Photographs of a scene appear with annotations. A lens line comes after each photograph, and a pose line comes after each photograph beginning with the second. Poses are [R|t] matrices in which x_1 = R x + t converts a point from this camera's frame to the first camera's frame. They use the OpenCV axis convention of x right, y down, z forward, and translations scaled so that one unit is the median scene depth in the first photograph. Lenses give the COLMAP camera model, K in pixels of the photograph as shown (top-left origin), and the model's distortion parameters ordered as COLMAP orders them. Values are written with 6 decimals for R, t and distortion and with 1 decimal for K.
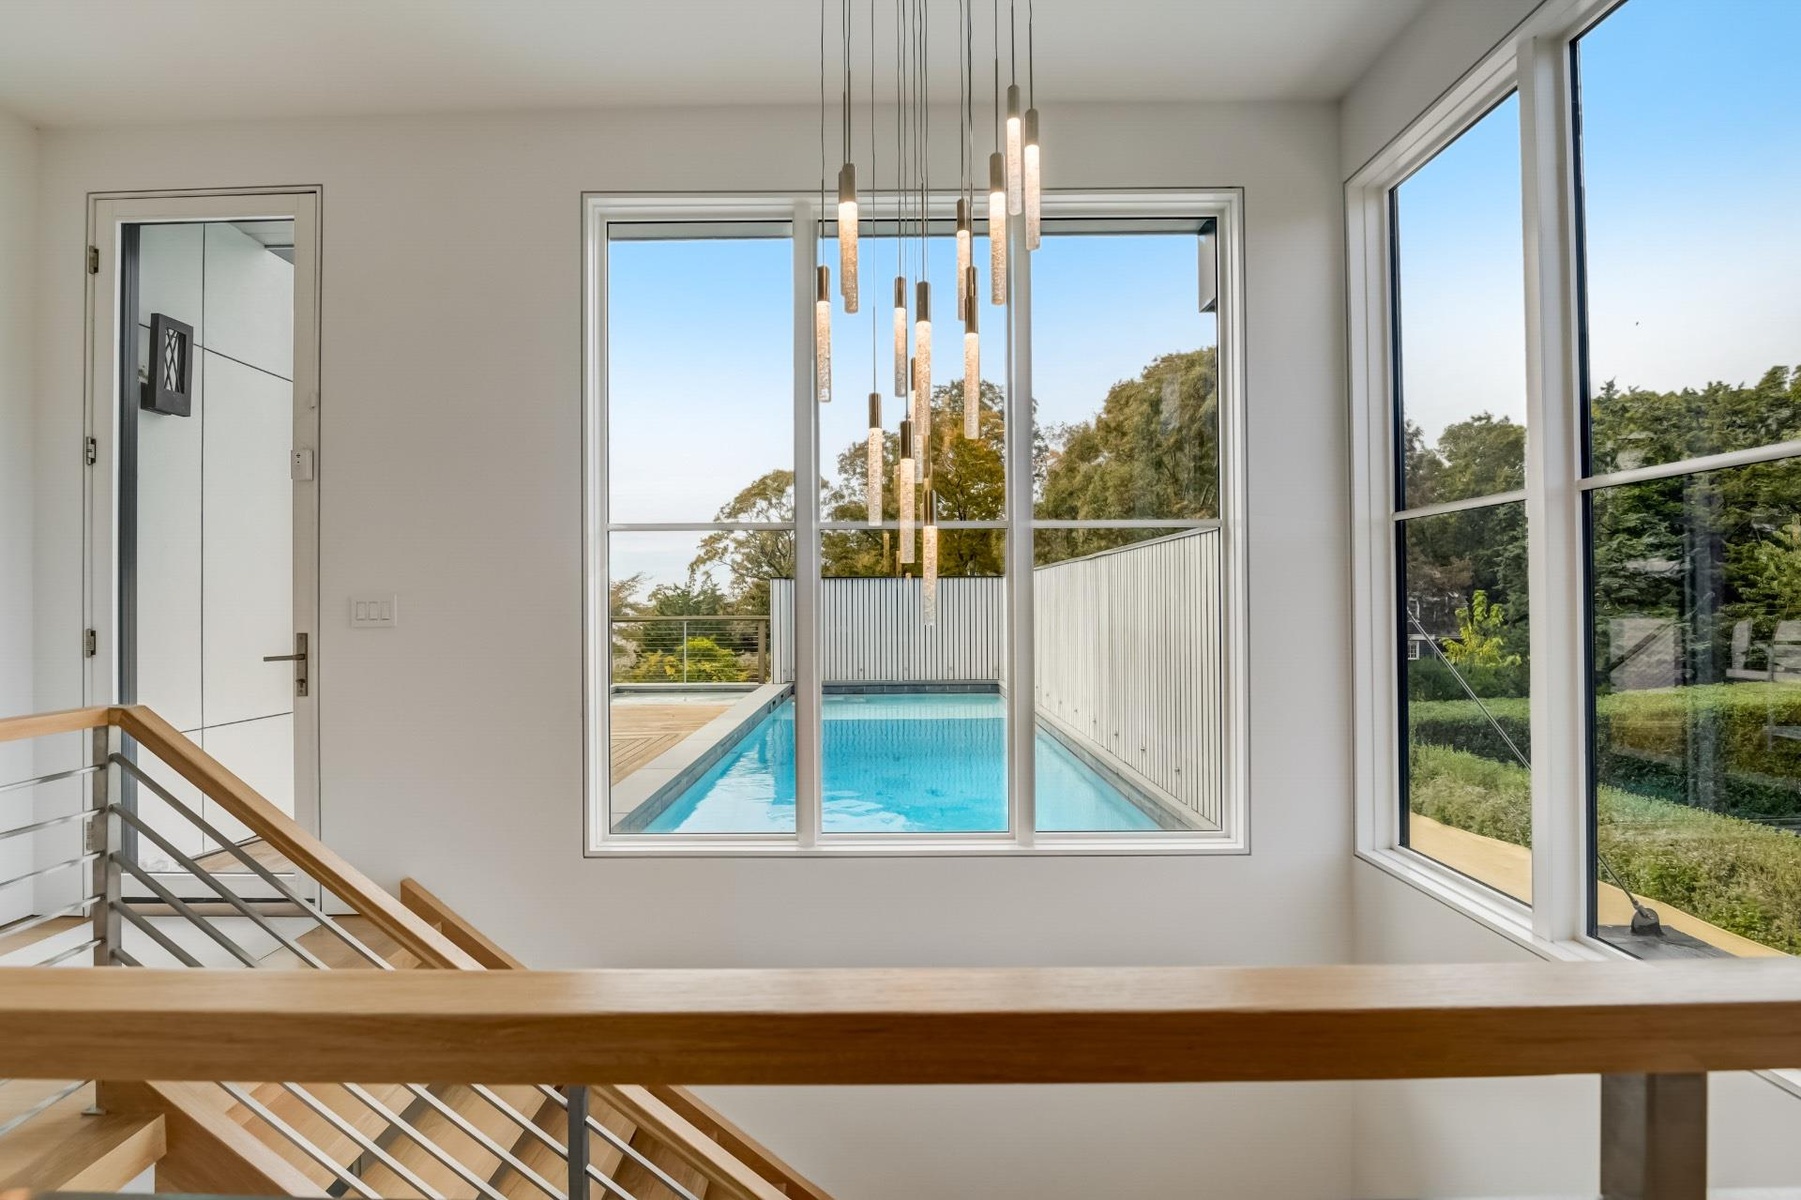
lens RADIAL K [[820.5, 0, 901.3], [0, 820.5, 598.0], [0, 0, 1]] dist [0.005983, 0.000017]
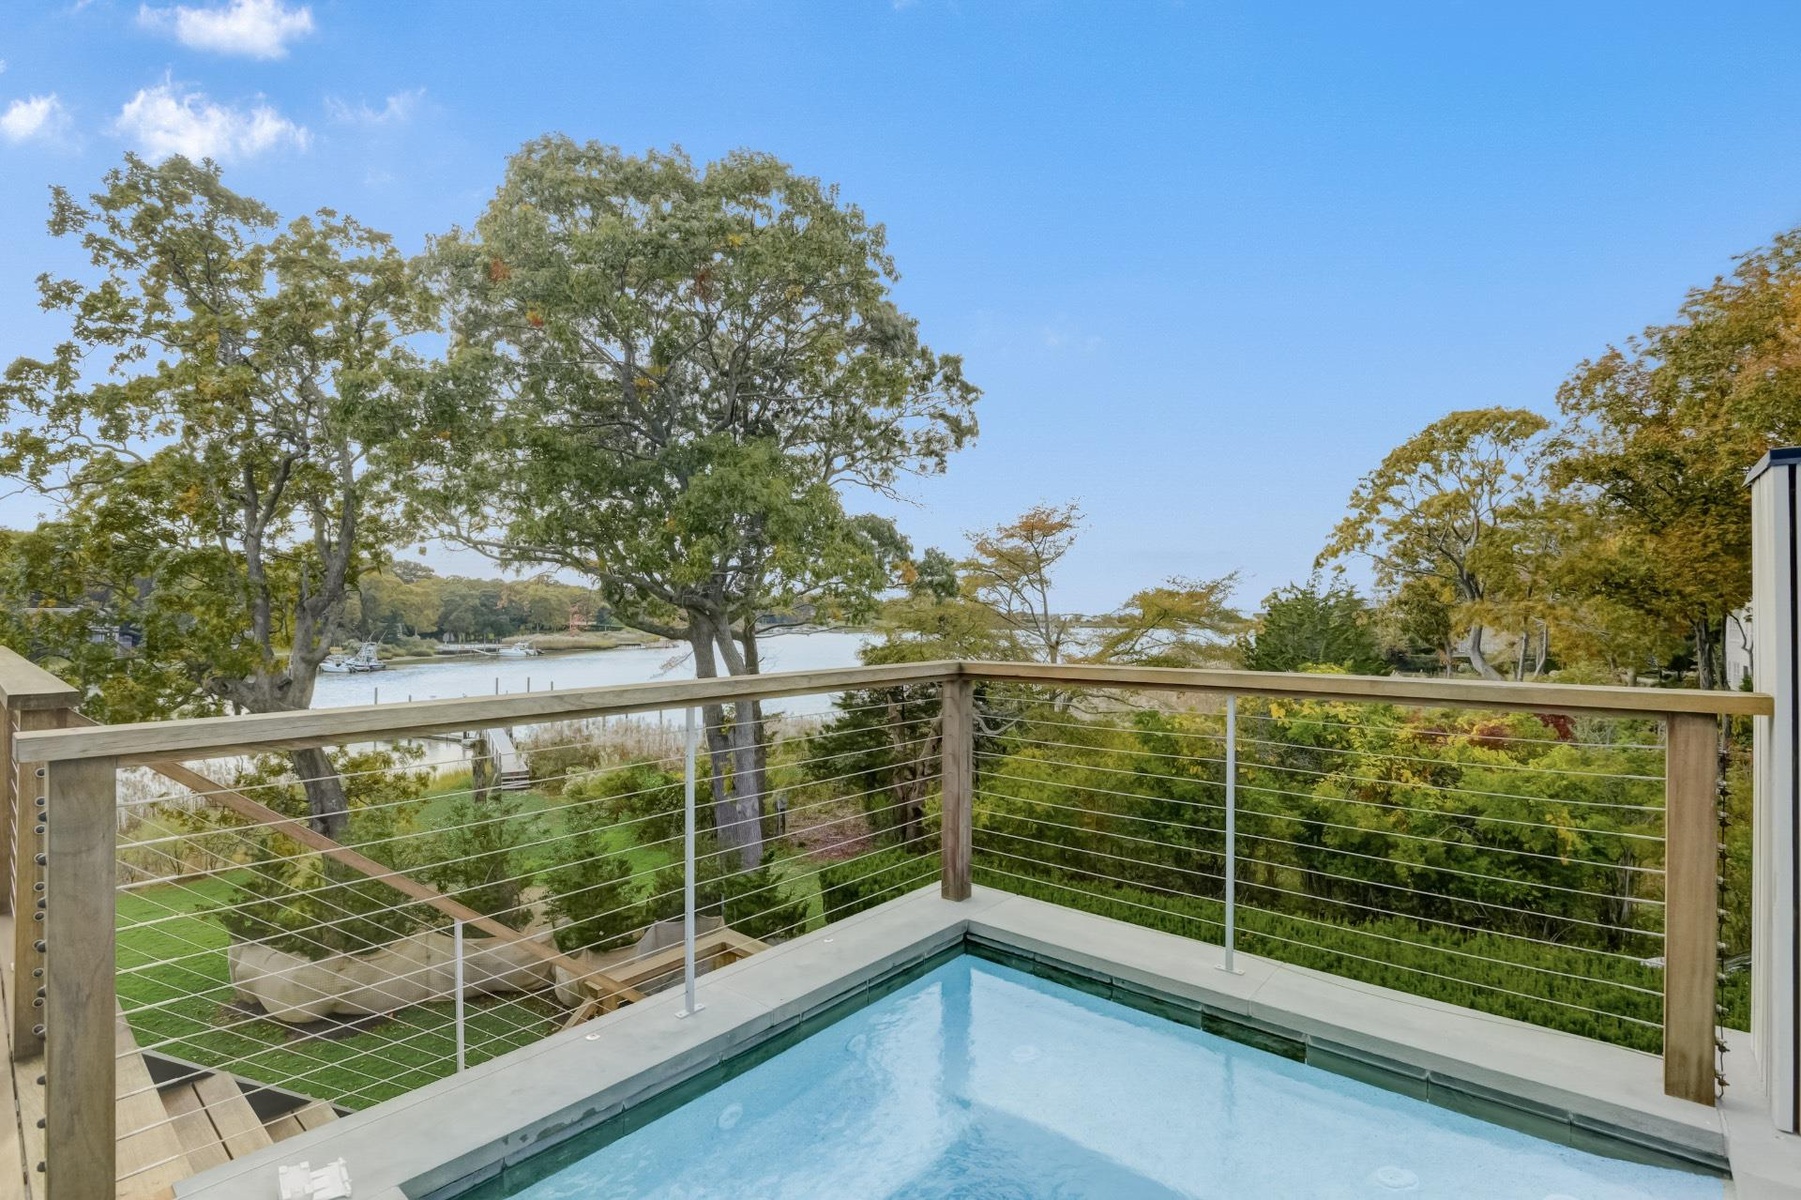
lens RADIAL K [[820.5, 0, 914.1], [0, 820.5, 610.6], [0, 0, 1]] dist [0.005983, 0.000017]
pose [[0.757147, 0.000811, -0.653244, -0.042519], [0.004542, 0.999969, 0.006505, 0.000791], [0.653229, -0.007893, 0.757120, 0.183796]]
